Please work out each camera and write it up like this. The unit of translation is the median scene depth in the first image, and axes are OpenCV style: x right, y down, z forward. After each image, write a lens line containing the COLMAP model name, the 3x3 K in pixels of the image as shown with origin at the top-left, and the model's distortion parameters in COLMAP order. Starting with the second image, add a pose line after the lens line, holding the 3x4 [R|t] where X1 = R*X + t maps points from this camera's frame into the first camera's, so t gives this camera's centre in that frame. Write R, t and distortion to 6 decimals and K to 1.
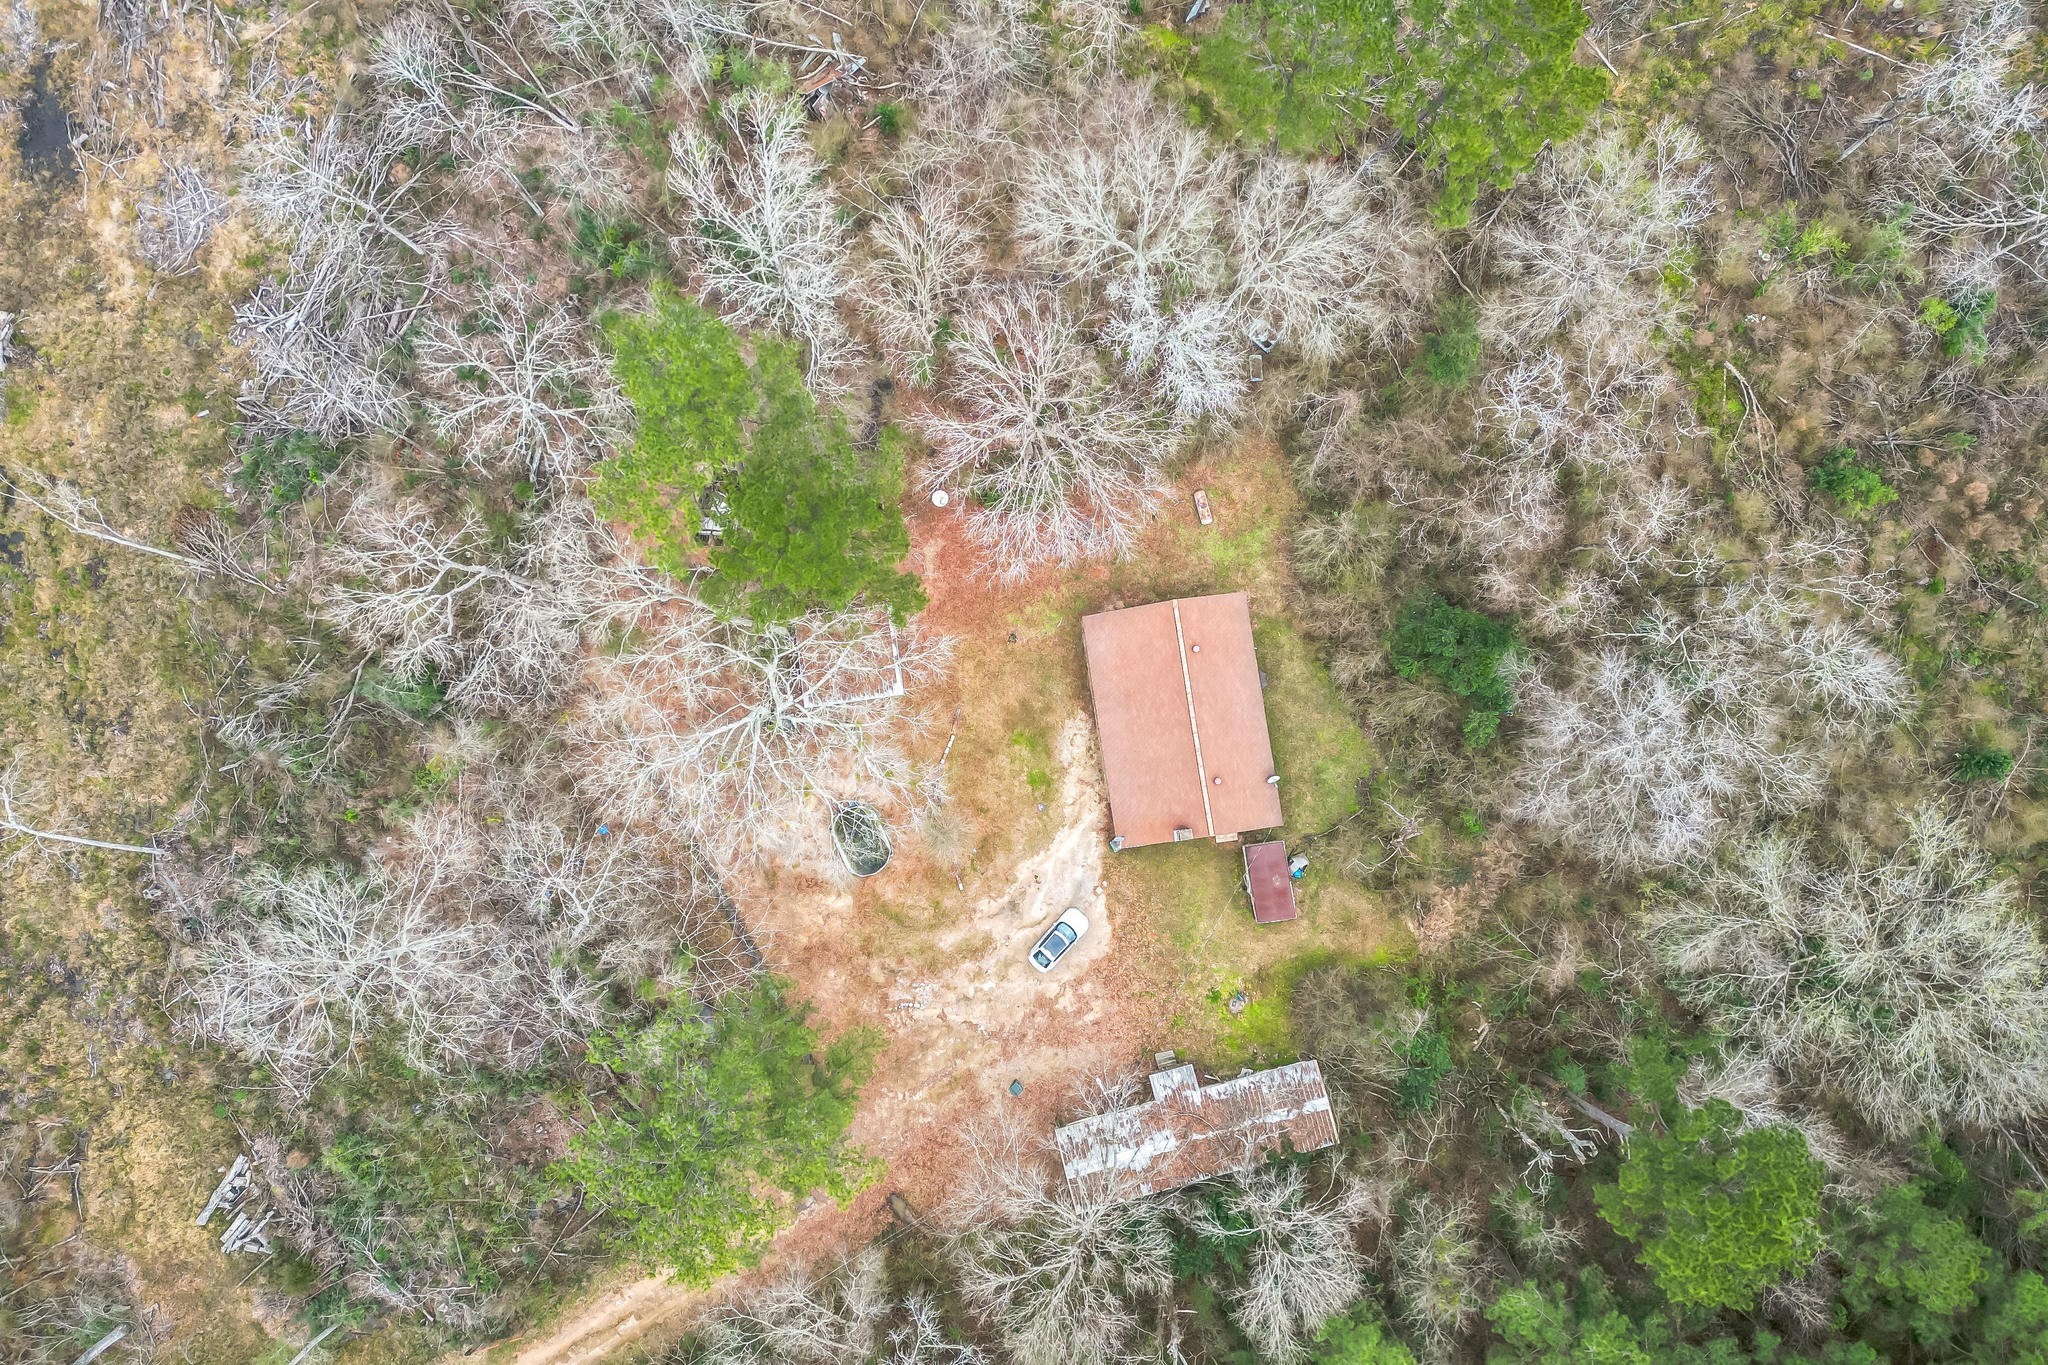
lens RADIAL K [[1421.3, 0, 1021.3], [0, 1421.3, 674.1], [0, 0, 1]] dist [0.048056, -0.027461]
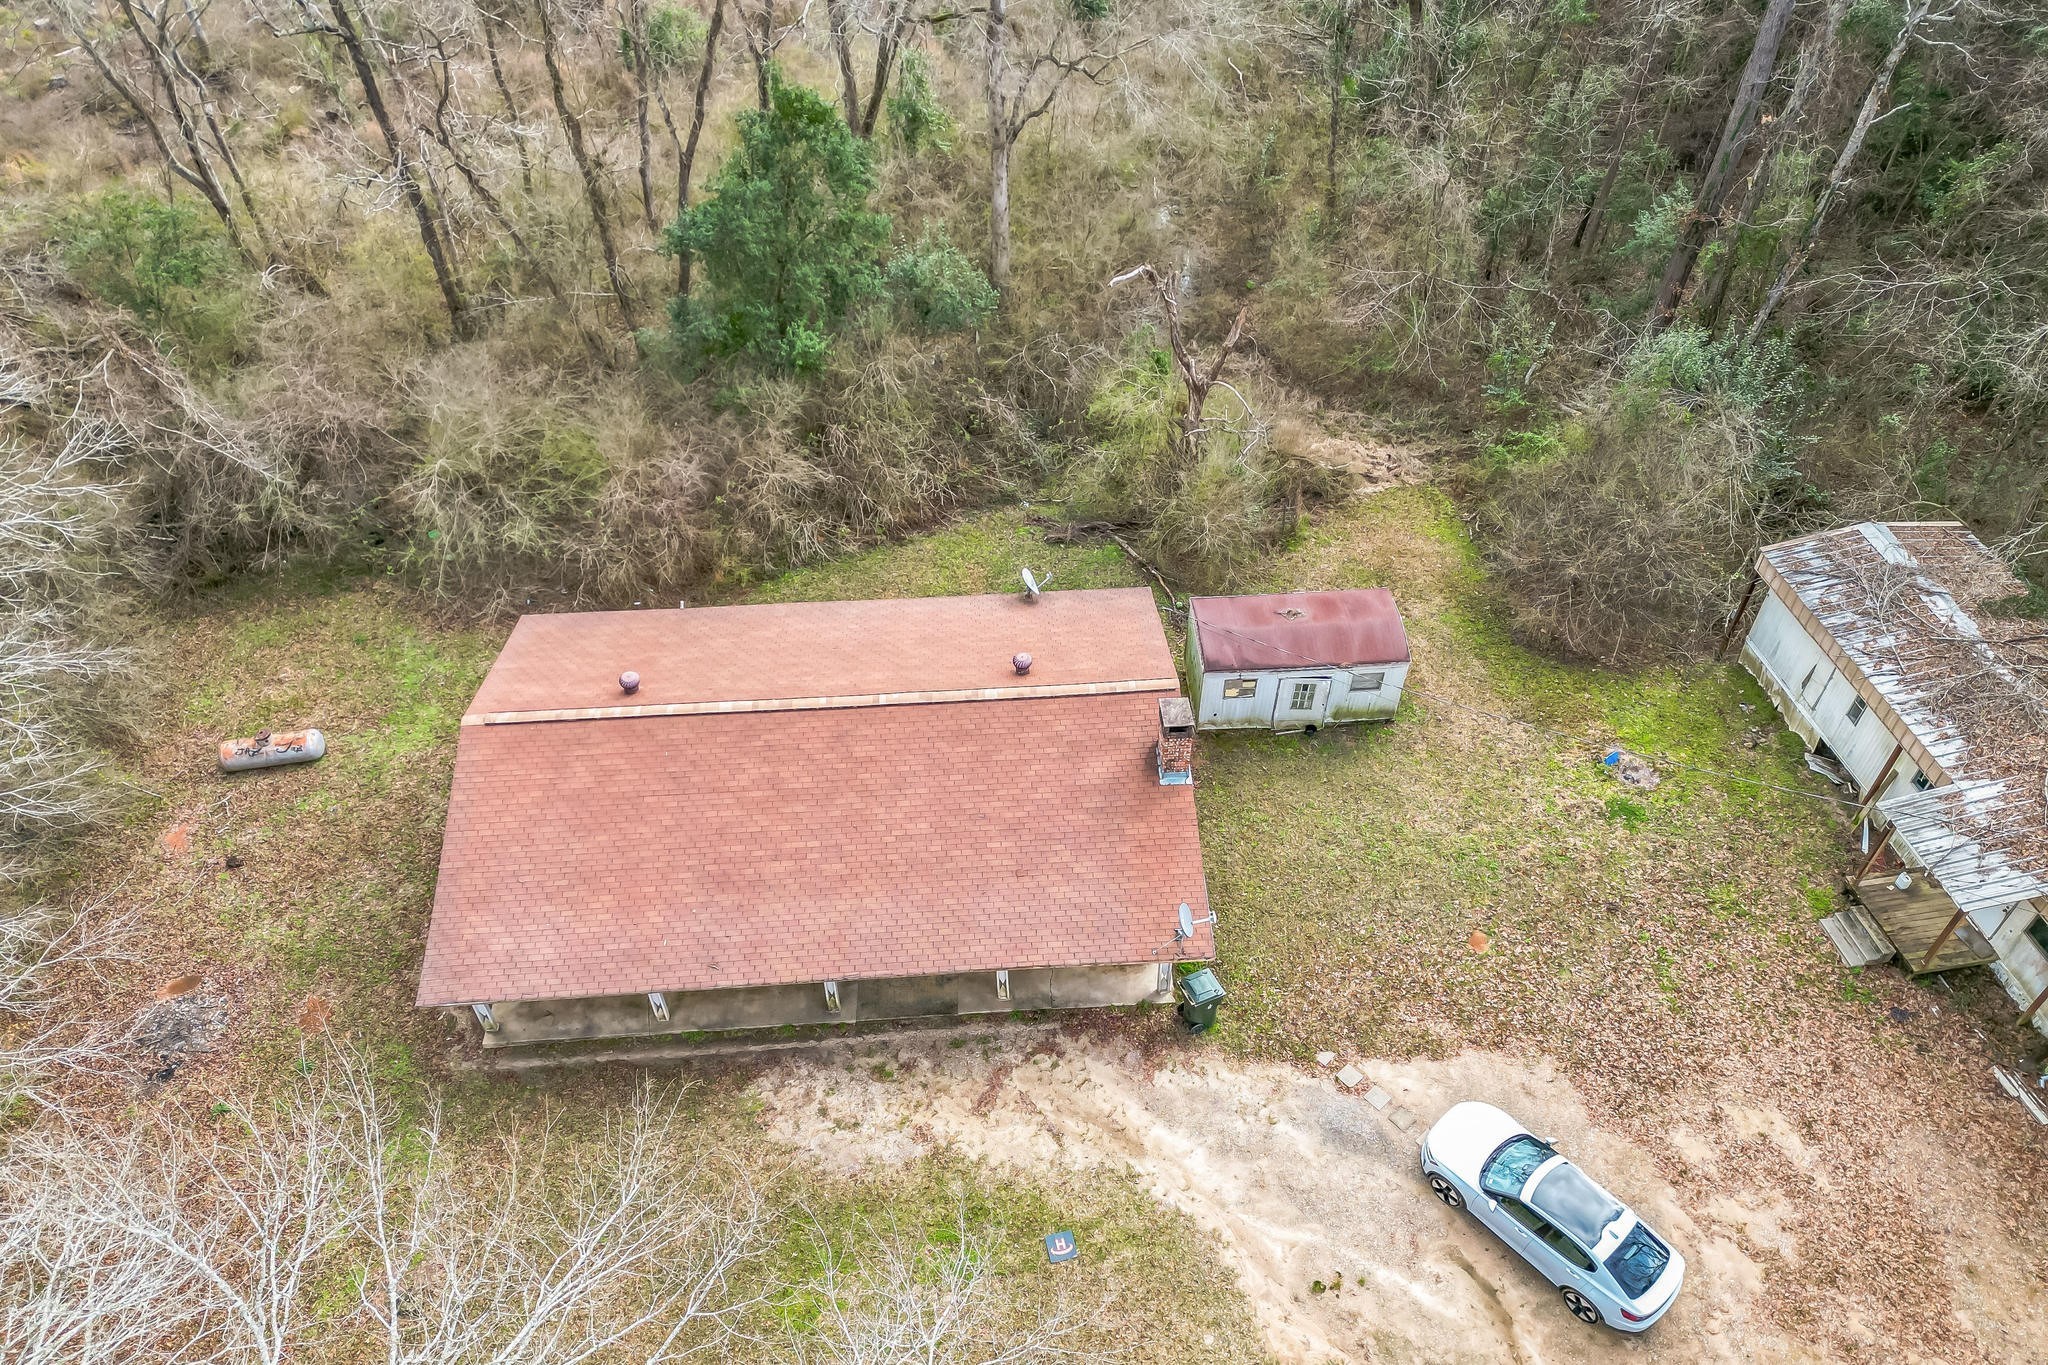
lens RADIAL K [[1421.3, 0, 1026.8], [0, 1421.3, 691.0], [0, 0, 1]] dist [0.048056, -0.027461]
pose [[0.086751, -0.708428, 0.700431, -0.111639], [0.994050, 0.108042, -0.013842, 0.085347], [-0.065870, 0.697464, 0.713586, 0.784482]]
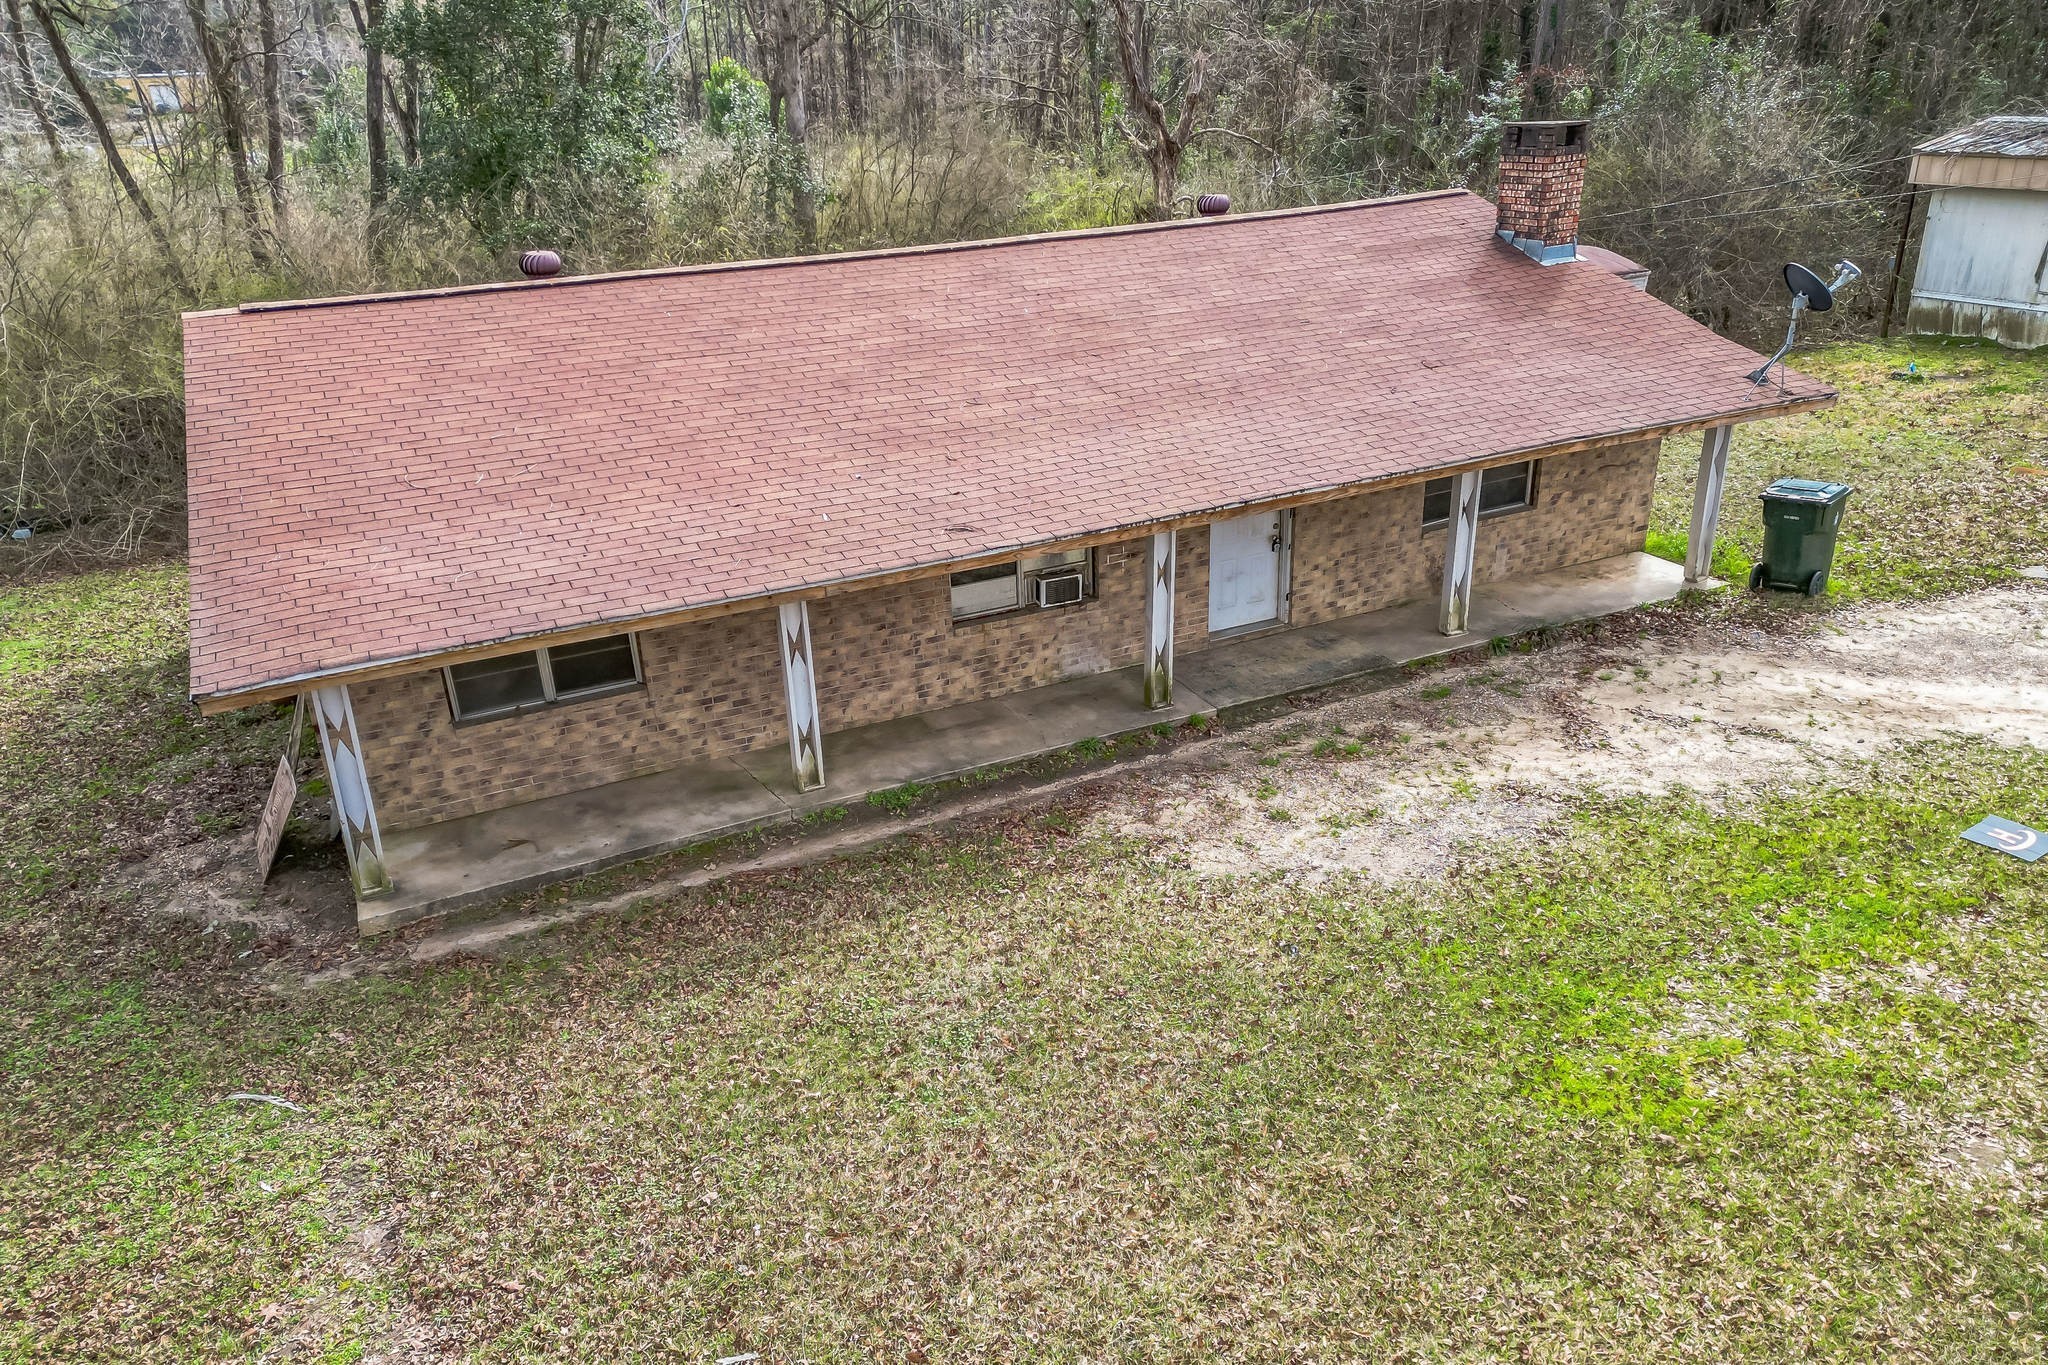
lens RADIAL K [[1421.3, 0, 1018.8], [0, 1421.3, 685.3], [0, 0, 1]] dist [0.048056, -0.027461]
pose [[-0.276236, -0.362822, 0.889974, -0.066064], [0.960801, -0.081560, 0.264970, -0.012291], [-0.023550, 0.928282, 0.371130, 1.020878]]
